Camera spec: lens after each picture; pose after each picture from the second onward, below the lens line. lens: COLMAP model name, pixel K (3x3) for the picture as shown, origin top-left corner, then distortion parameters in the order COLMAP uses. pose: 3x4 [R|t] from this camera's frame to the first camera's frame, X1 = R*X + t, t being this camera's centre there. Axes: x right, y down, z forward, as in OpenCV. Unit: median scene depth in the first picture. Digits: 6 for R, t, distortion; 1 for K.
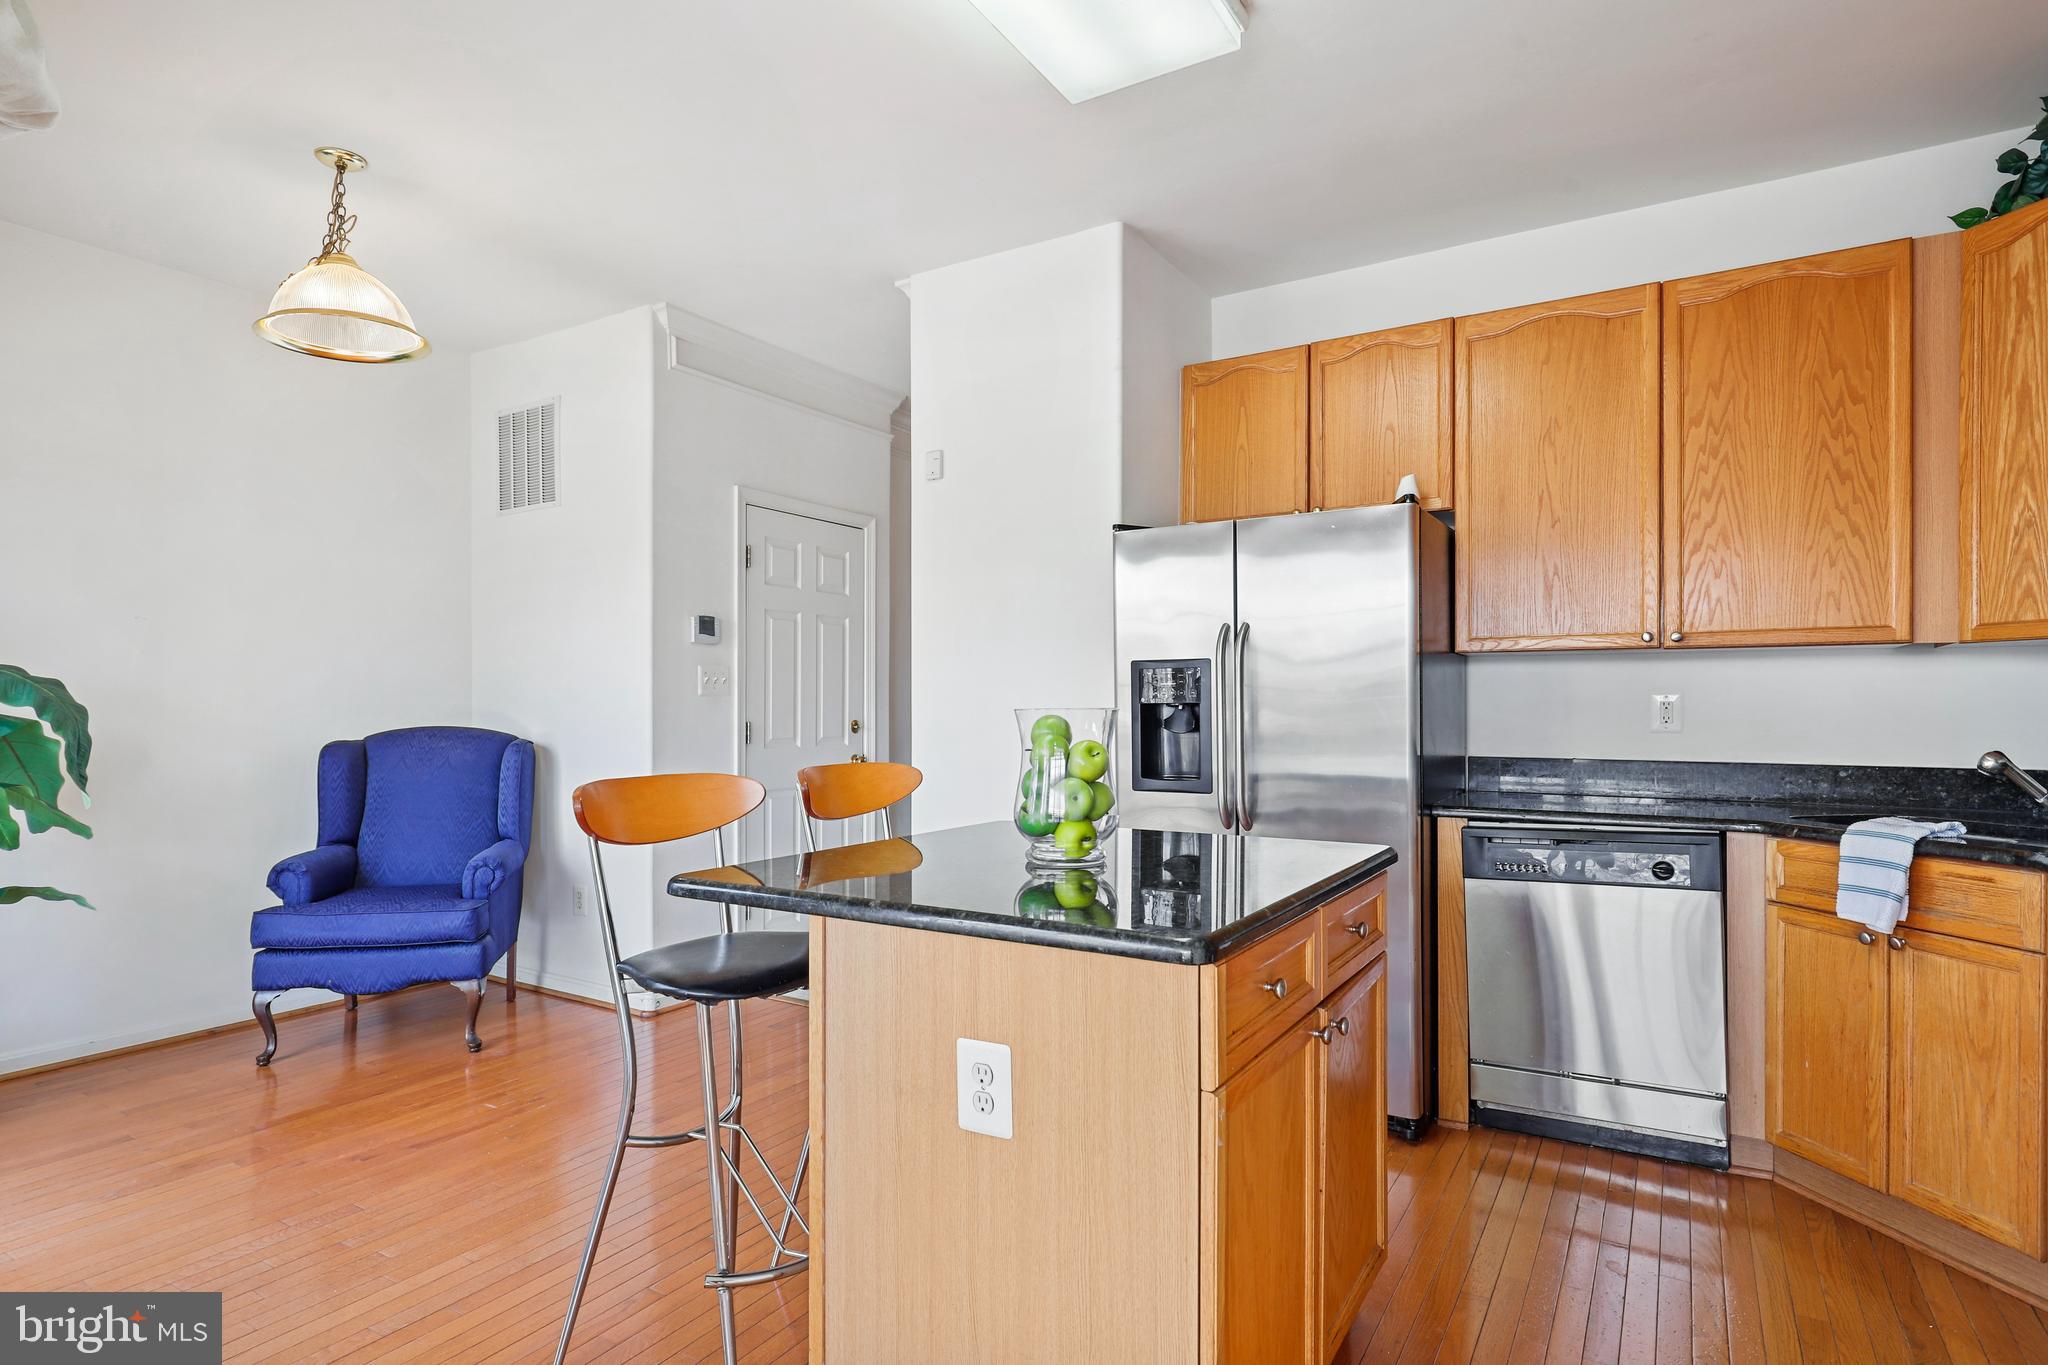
lens RADIAL K [[1073.2, 0, 1027.1], [0, 1073.2, 692.3], [0, 0, 1]] dist [0.004650, 0.000281]
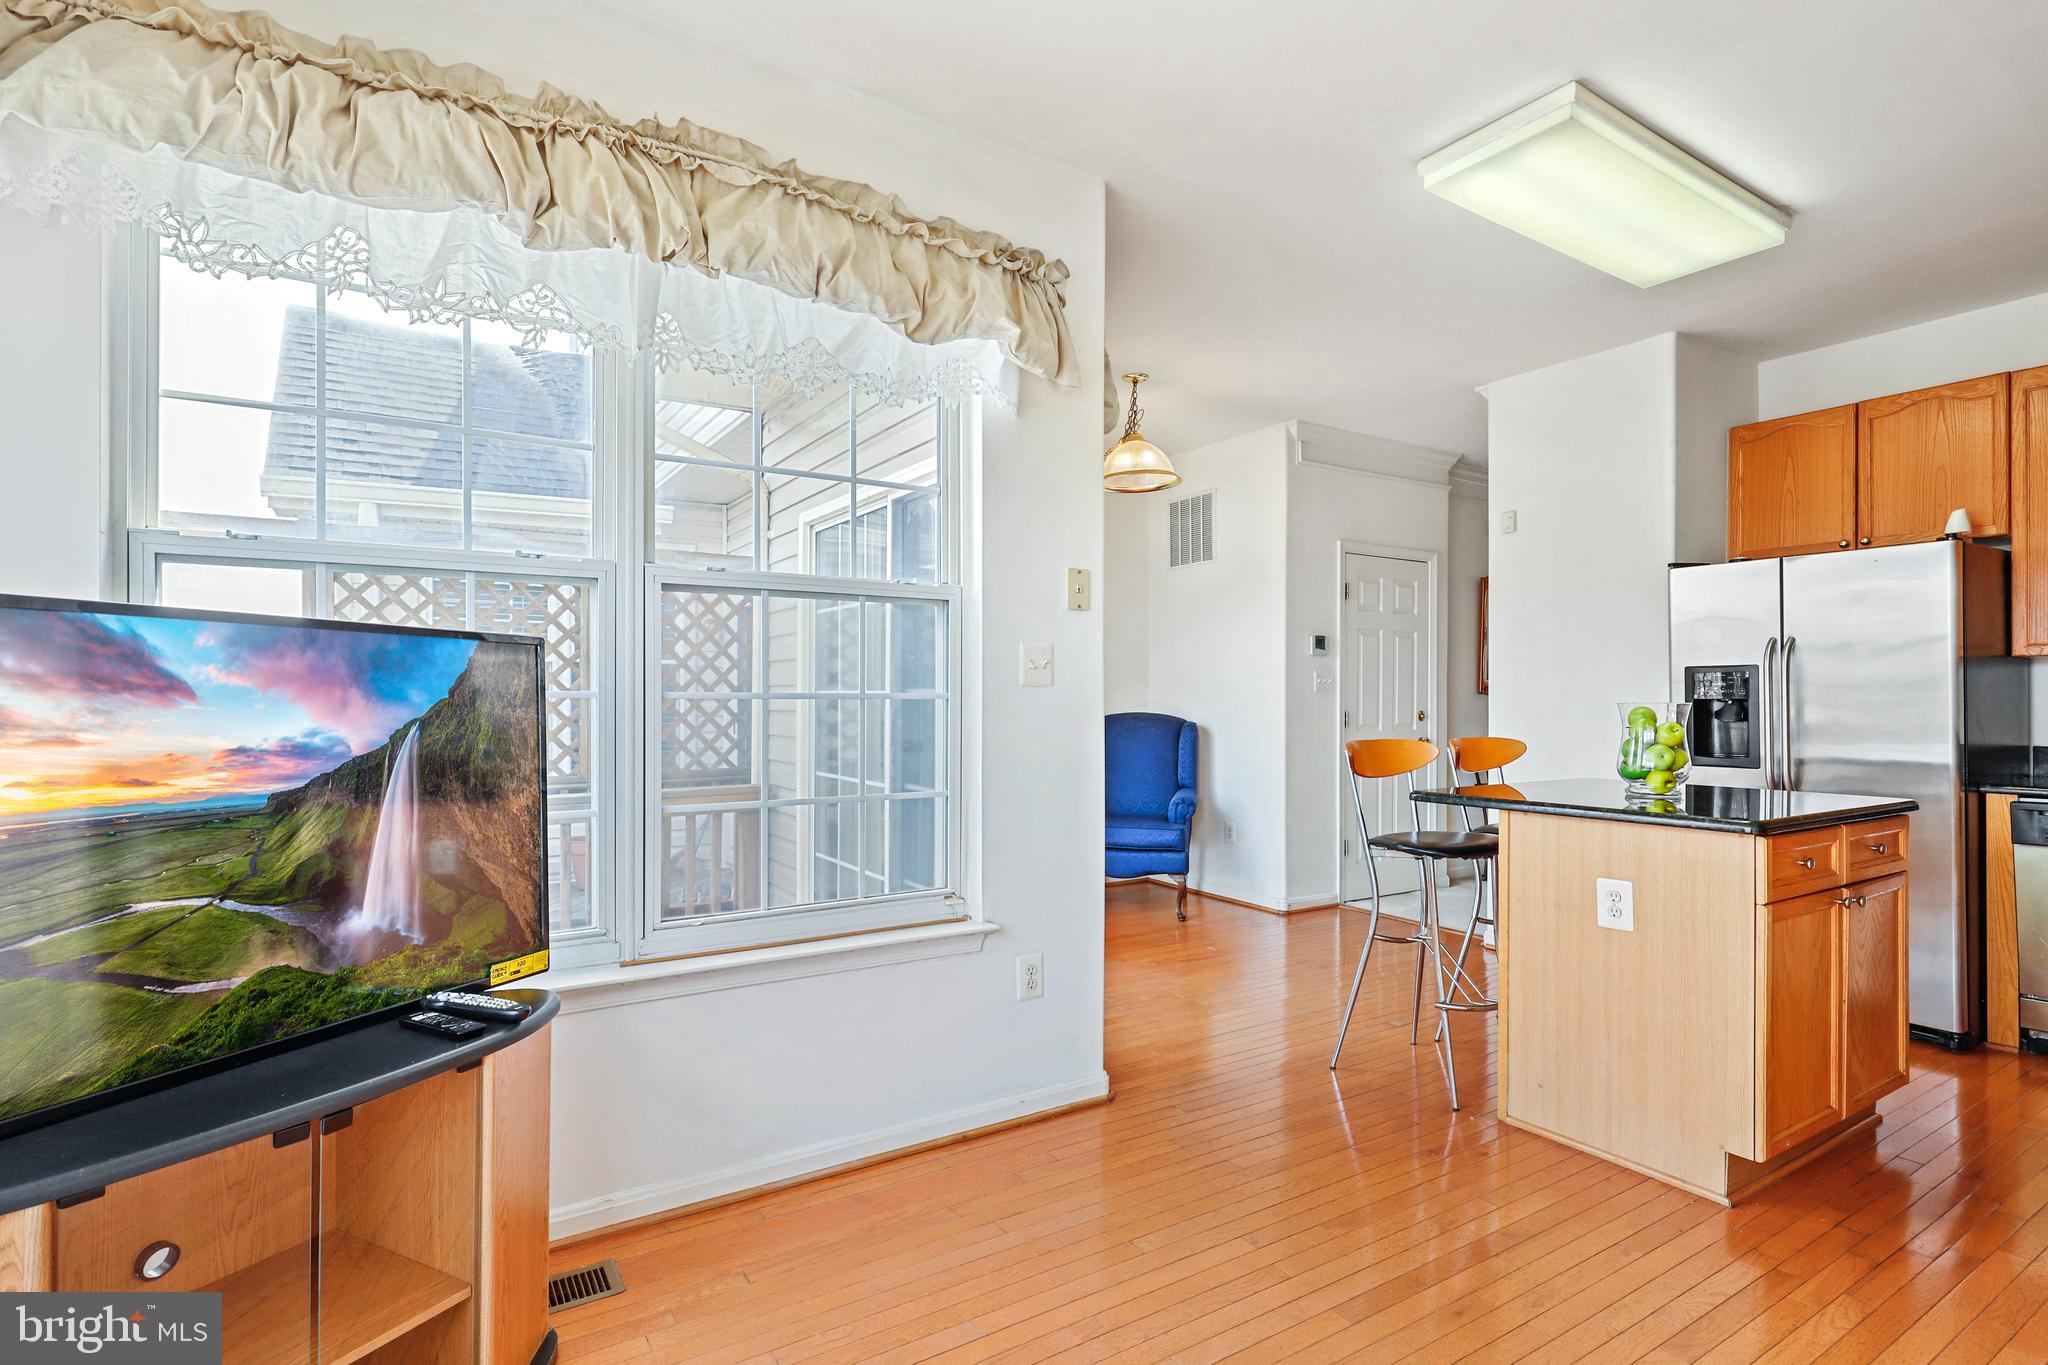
lens RADIAL K [[1009.6, 0, 1019.6], [0, 1009.6, 688.1], [0, 0, 1]] dist [-0.002243, 0.000214]
pose [[0.894829, -0.001513, -0.446406, -0.079128], [0.002232, 0.999997, 0.001084, -0.005999], [0.446403, -0.001966, 0.894830, -0.462181]]
